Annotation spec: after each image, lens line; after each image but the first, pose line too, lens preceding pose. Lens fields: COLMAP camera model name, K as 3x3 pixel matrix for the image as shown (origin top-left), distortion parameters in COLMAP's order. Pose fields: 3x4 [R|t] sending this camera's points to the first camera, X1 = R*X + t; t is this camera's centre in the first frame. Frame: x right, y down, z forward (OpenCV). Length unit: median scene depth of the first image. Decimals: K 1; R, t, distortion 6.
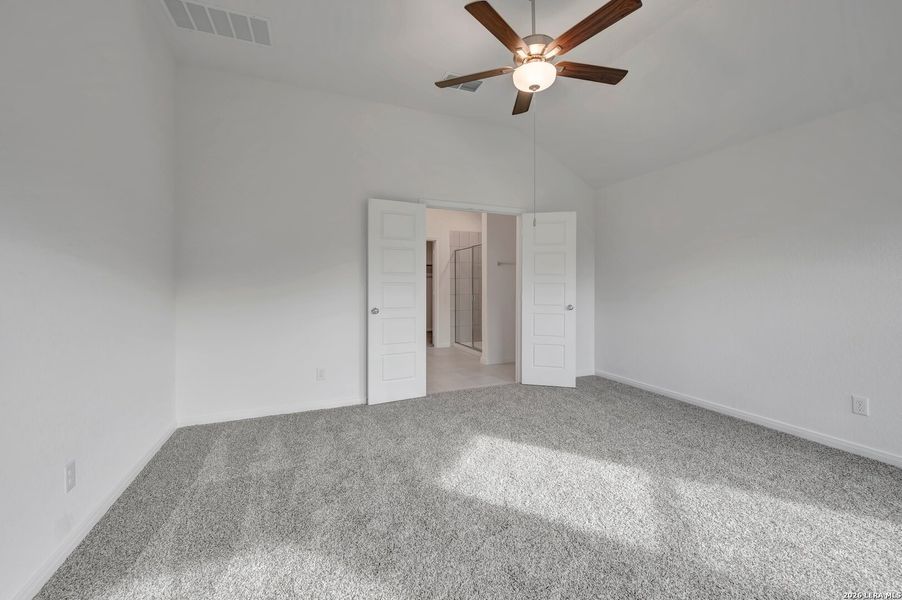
lens RADIAL K [[358.5, 0, 469.2], [0, 358.5, 287.3], [0, 0, 1]] dist [0.002081, -0.000401]
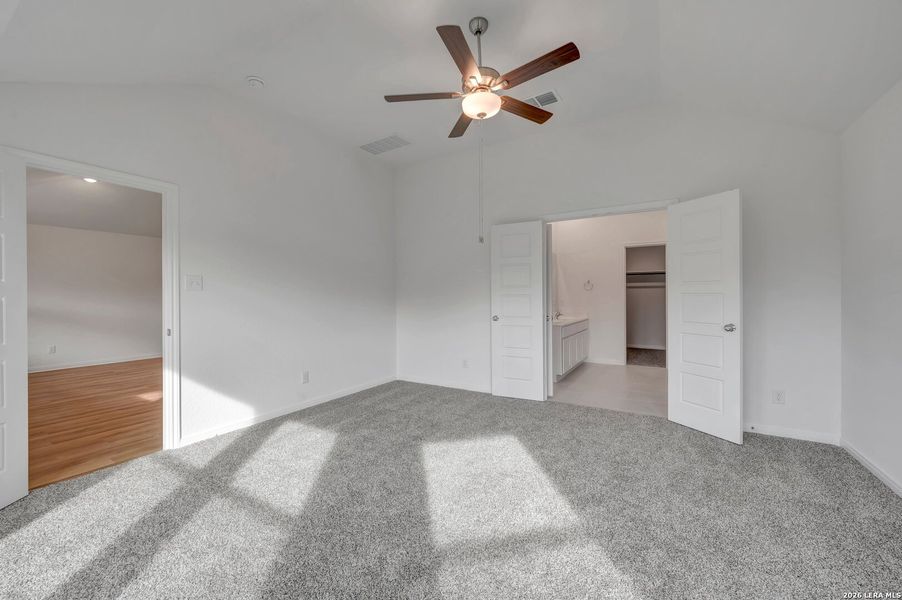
lens RADIAL K [[358.5, 0, 456.7], [0, 358.5, 299.0], [0, 0, 1]] dist [0.002081, -0.000401]
pose [[0.587815, 0.003334, -0.808988, 0.784046], [-0.001788, 0.999994, 0.002821, -0.000340], [0.808993, -0.000212, 0.587818, 0.229360]]
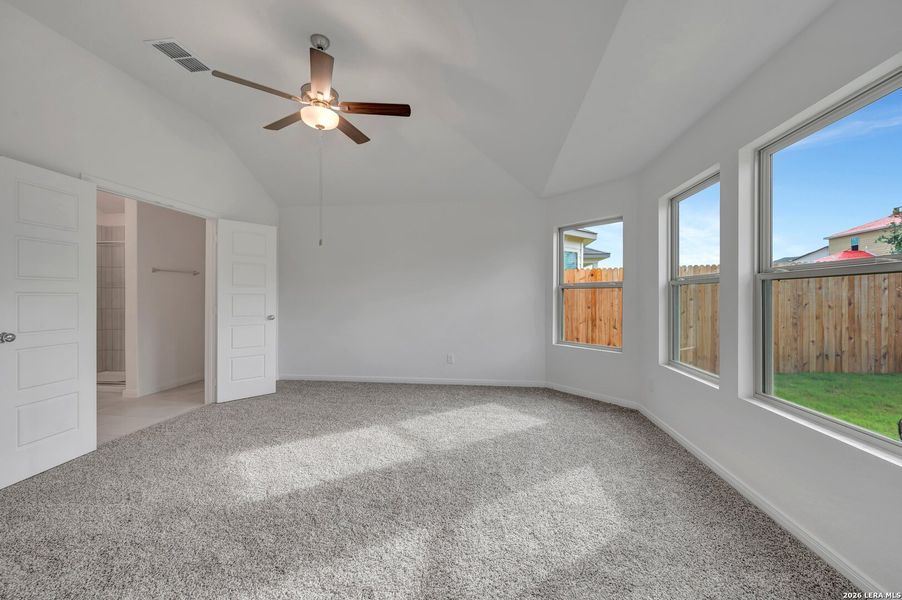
lens RADIAL K [[358.5, 0, 442.5], [0, 358.5, 303.2], [0, 0, 1]] dist [0.002081, -0.000401]
pose [[0.518683, -0.015798, 0.854820, -0.464571], [0.007233, 0.999875, 0.014090, 0.004130], [-0.854936, -0.001125, 0.518733, 0.035069]]
